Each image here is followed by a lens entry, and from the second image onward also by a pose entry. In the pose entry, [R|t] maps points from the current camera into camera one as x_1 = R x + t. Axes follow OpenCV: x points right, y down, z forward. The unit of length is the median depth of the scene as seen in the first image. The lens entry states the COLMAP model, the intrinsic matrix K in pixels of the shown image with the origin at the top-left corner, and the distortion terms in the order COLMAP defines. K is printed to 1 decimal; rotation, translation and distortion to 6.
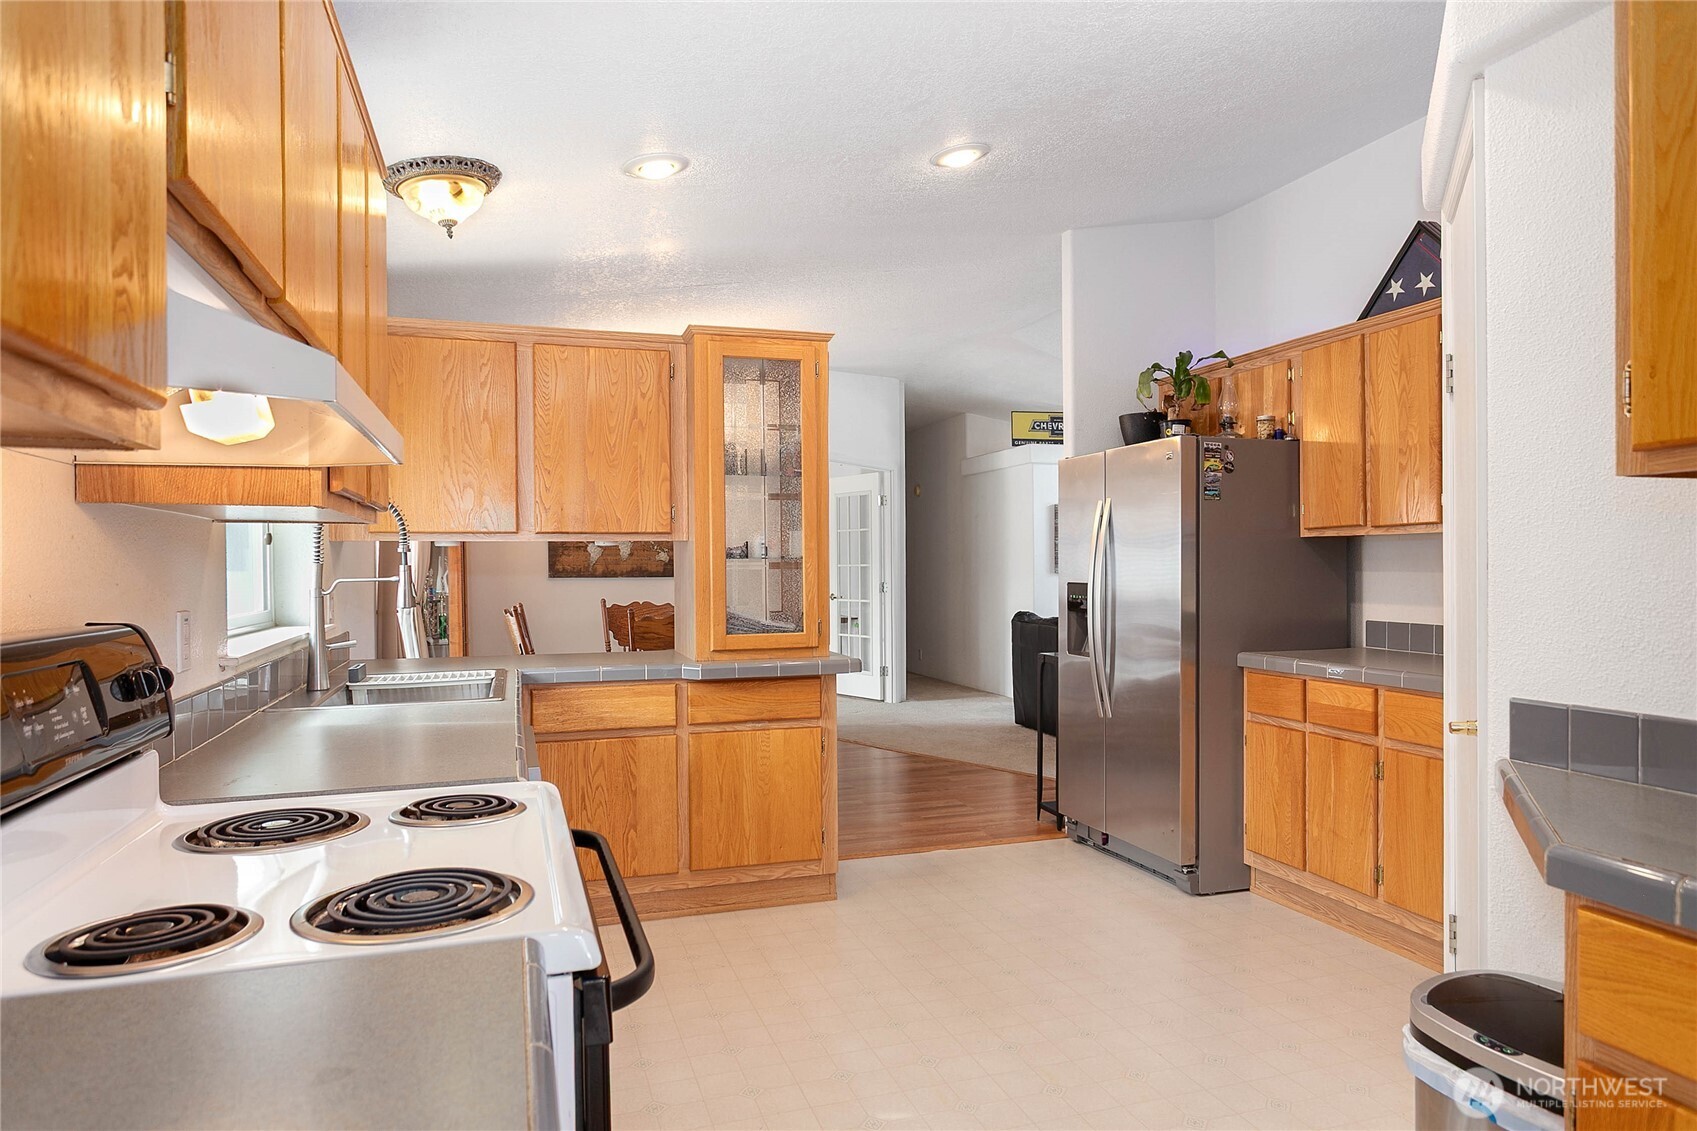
lens RADIAL K [[1072.3, 0, 848.2], [0, 1072.3, 564.2], [0, 0, 1]] dist [0.002871, 0.001524]
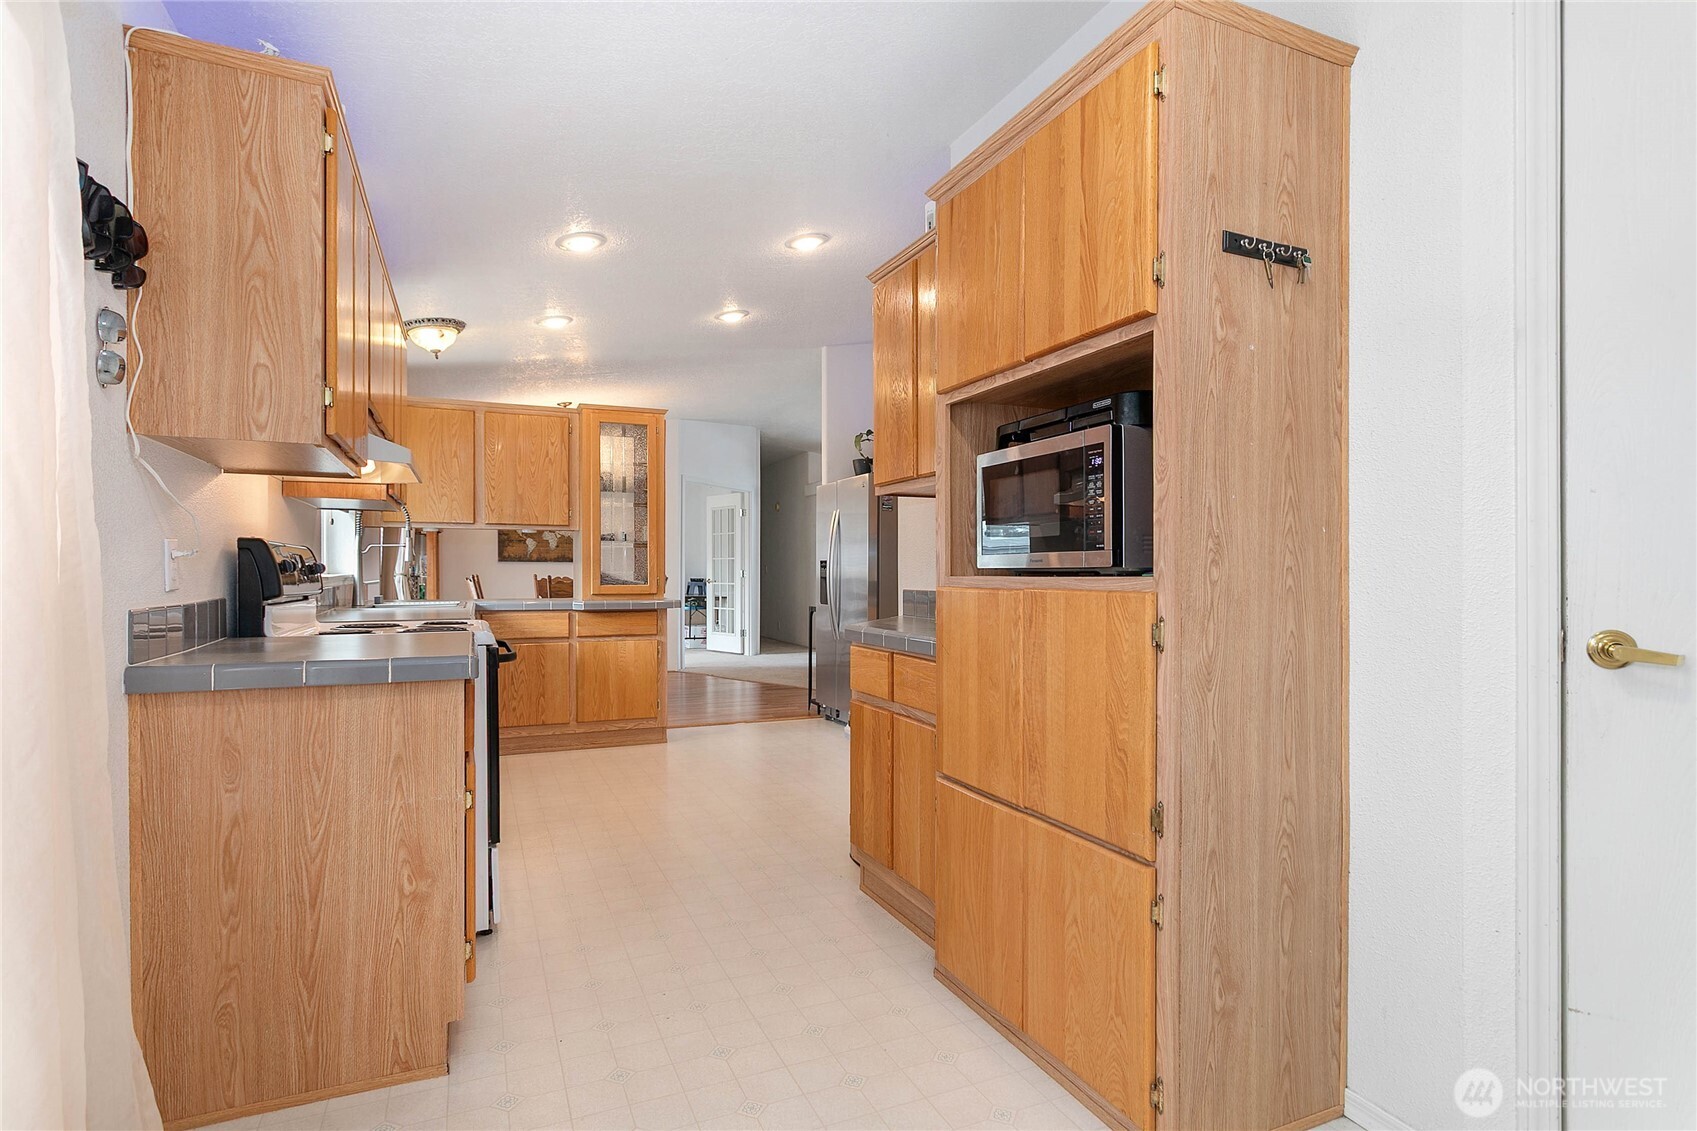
lens RADIAL K [[868.8, 0, 851.6], [0, 868.8, 573.0], [0, 0, 1]] dist [-0.020980, -0.000417]
pose [[0.994167, 0.008955, 0.107479, 0.130453], [-0.009402, 0.999949, 0.003655, 0.036427], [-0.107441, -0.004645, 0.994201, -0.399020]]
